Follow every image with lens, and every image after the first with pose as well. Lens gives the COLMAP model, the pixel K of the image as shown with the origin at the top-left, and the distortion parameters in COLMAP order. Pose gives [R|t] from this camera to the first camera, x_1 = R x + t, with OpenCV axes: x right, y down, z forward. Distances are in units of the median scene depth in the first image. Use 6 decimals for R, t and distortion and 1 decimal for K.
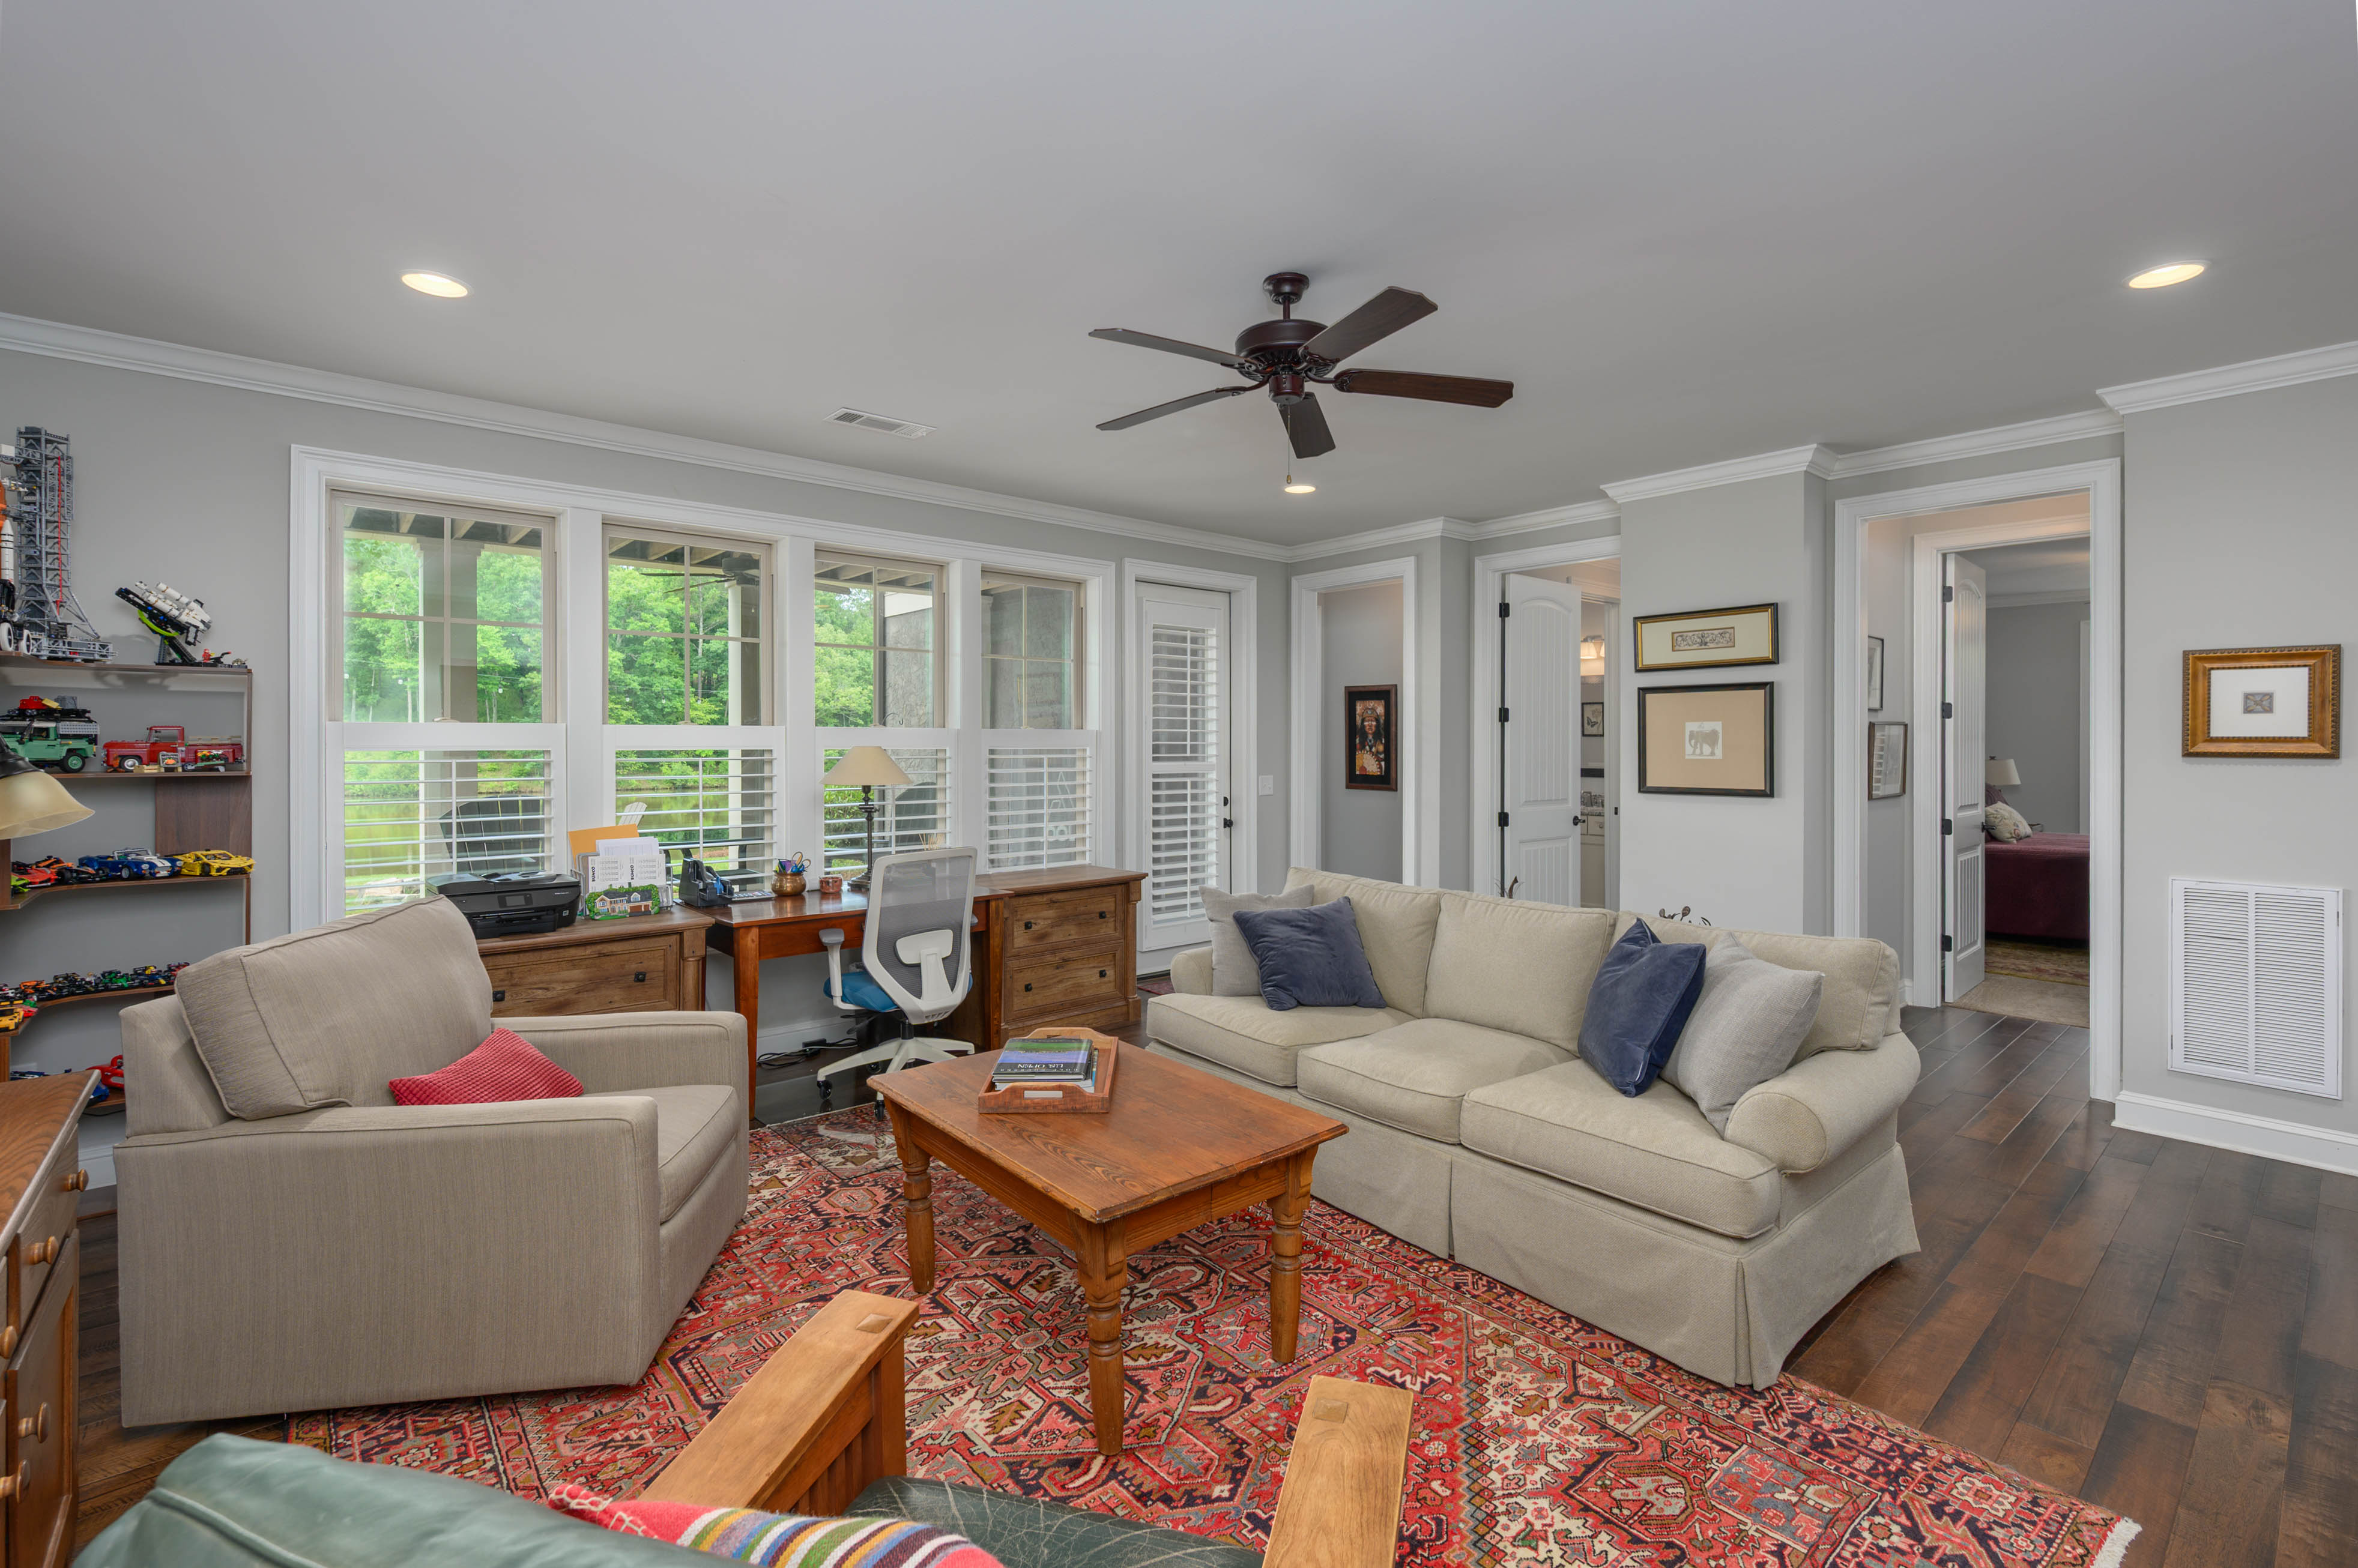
lens RADIAL K [[1041.1, 0, 1181.5], [0, 1041.1, 775.6], [0, 0, 1]] dist [-0.000576, 0.000887]
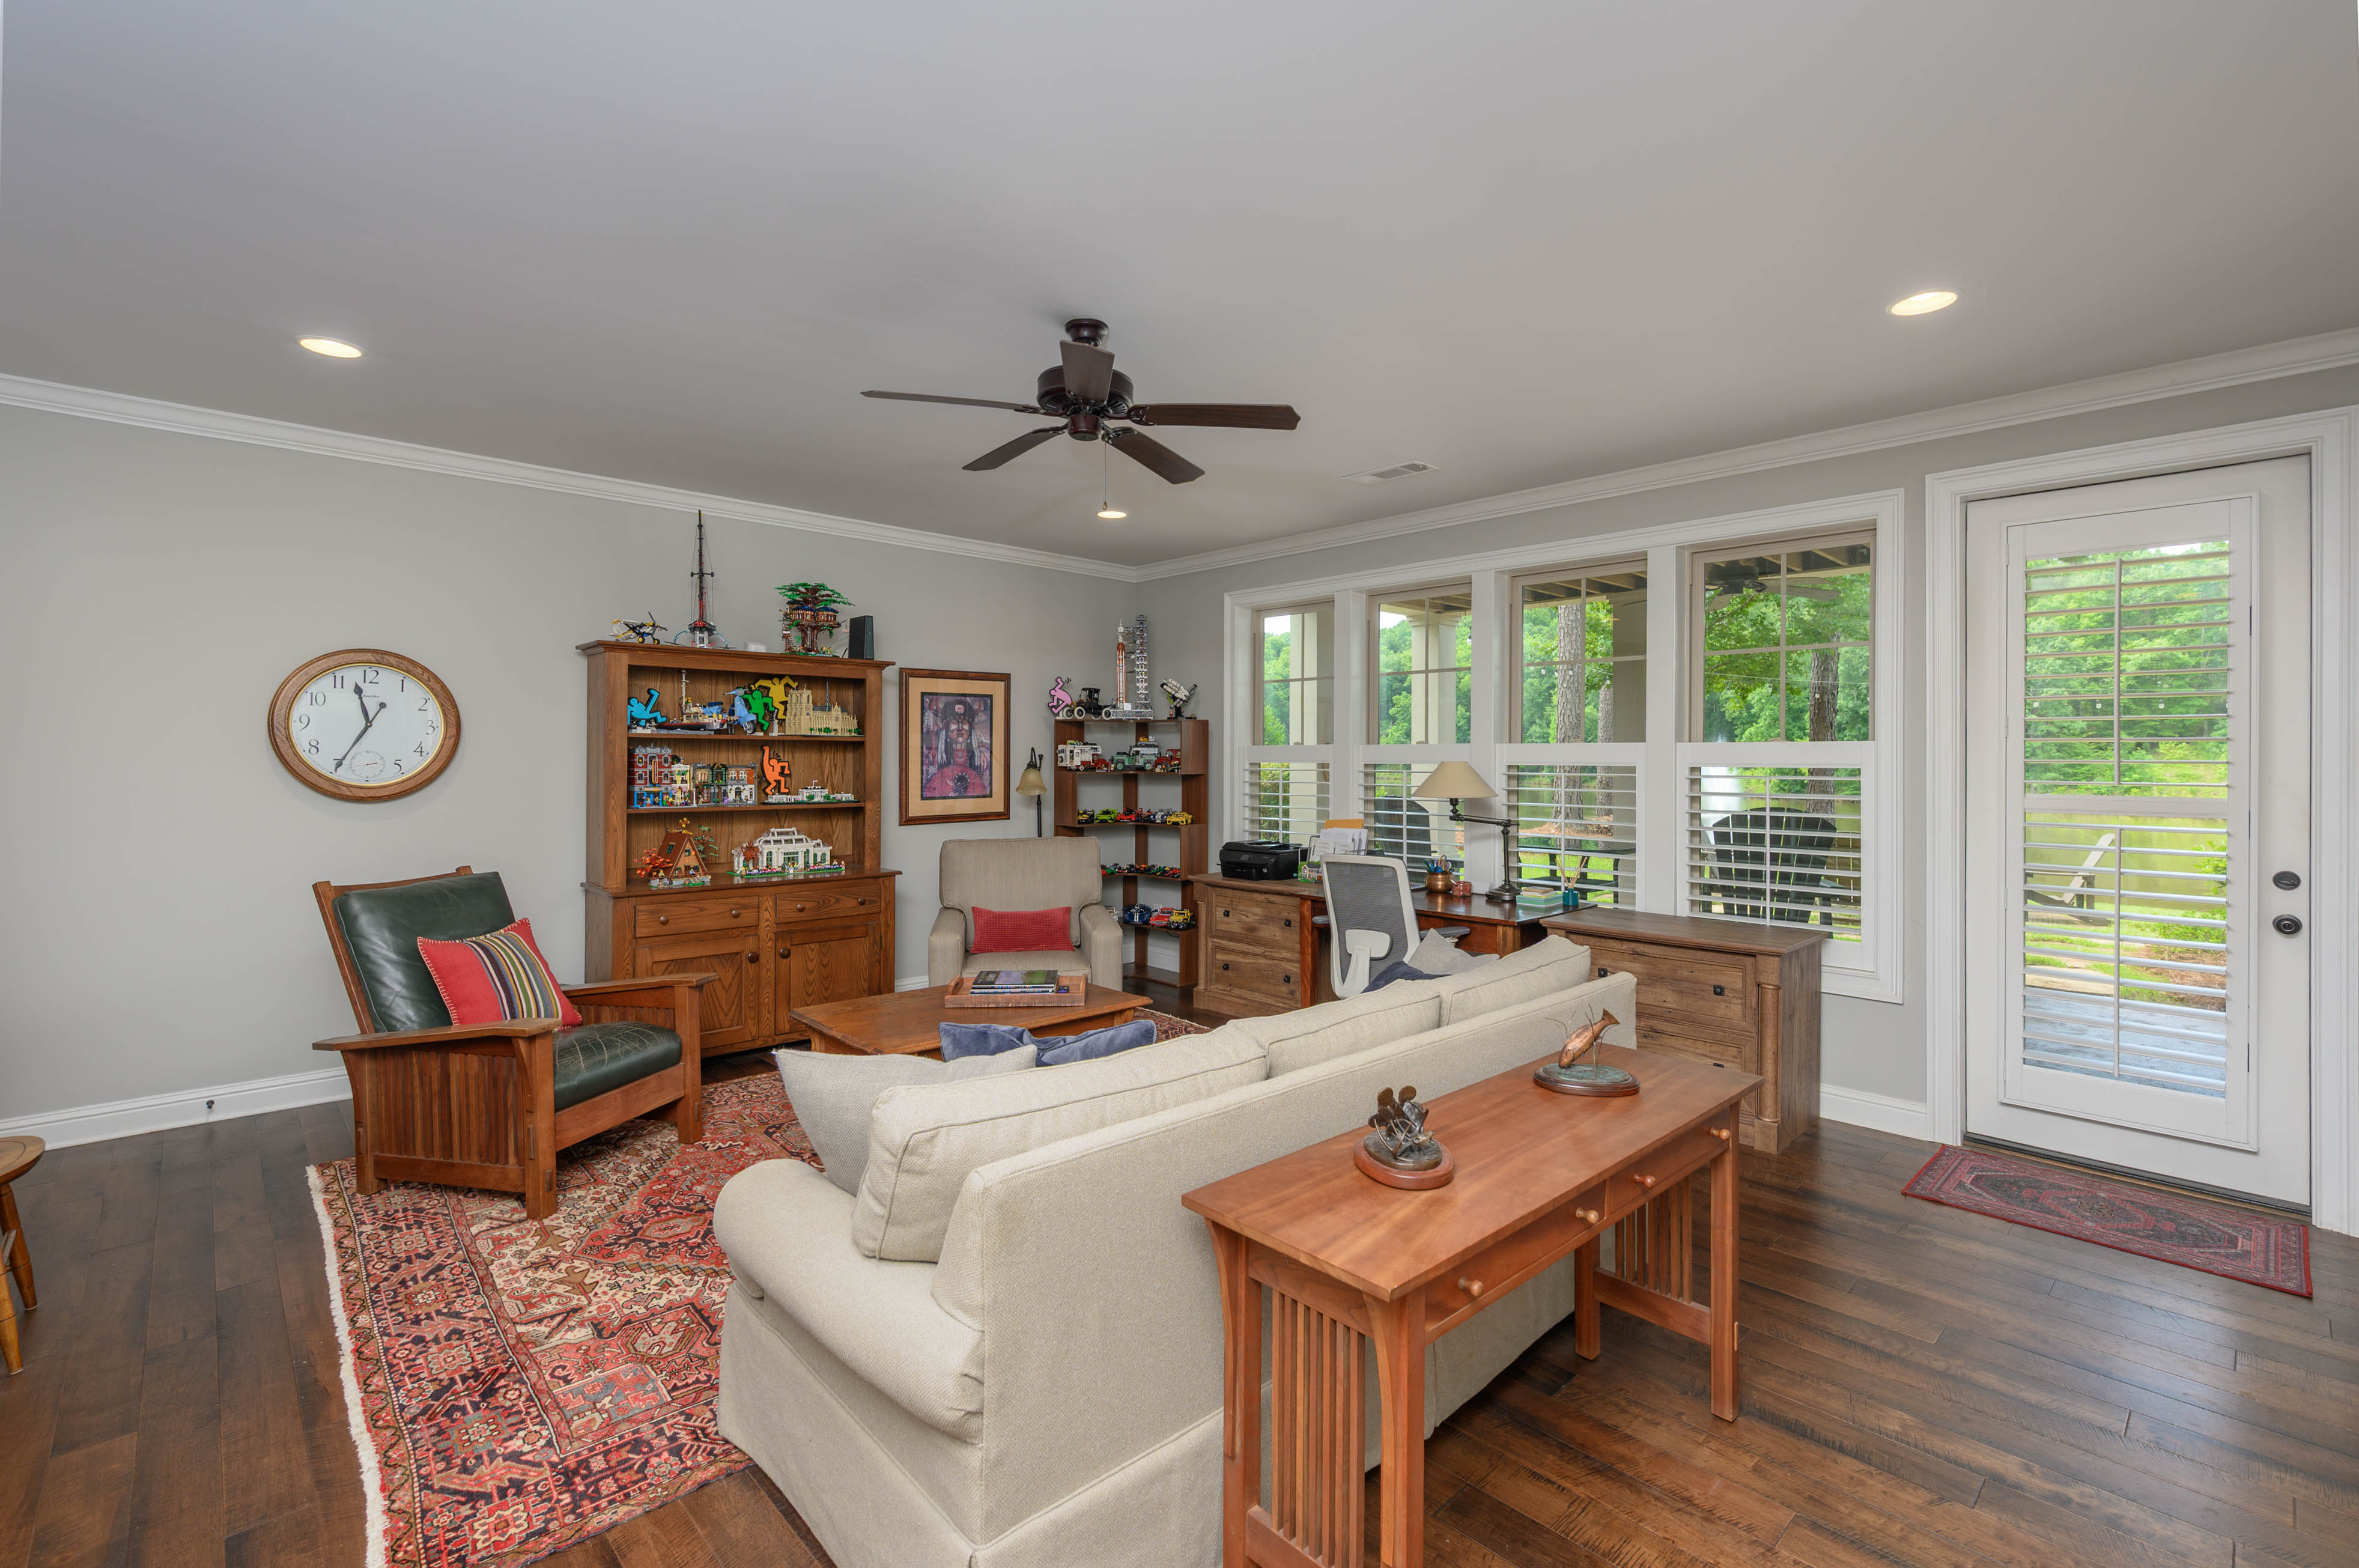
lens RADIAL K [[1051.0, 0, 1183.9], [0, 1051.0, 776.6], [0, 0, 1]] dist [-0.000921, -0.000845]
pose [[0.037114, 0.015577, -0.999190, 1.692532], [-0.036392, 0.999236, 0.014226, -0.039173], [0.998648, 0.035835, 0.037652, 1.514973]]
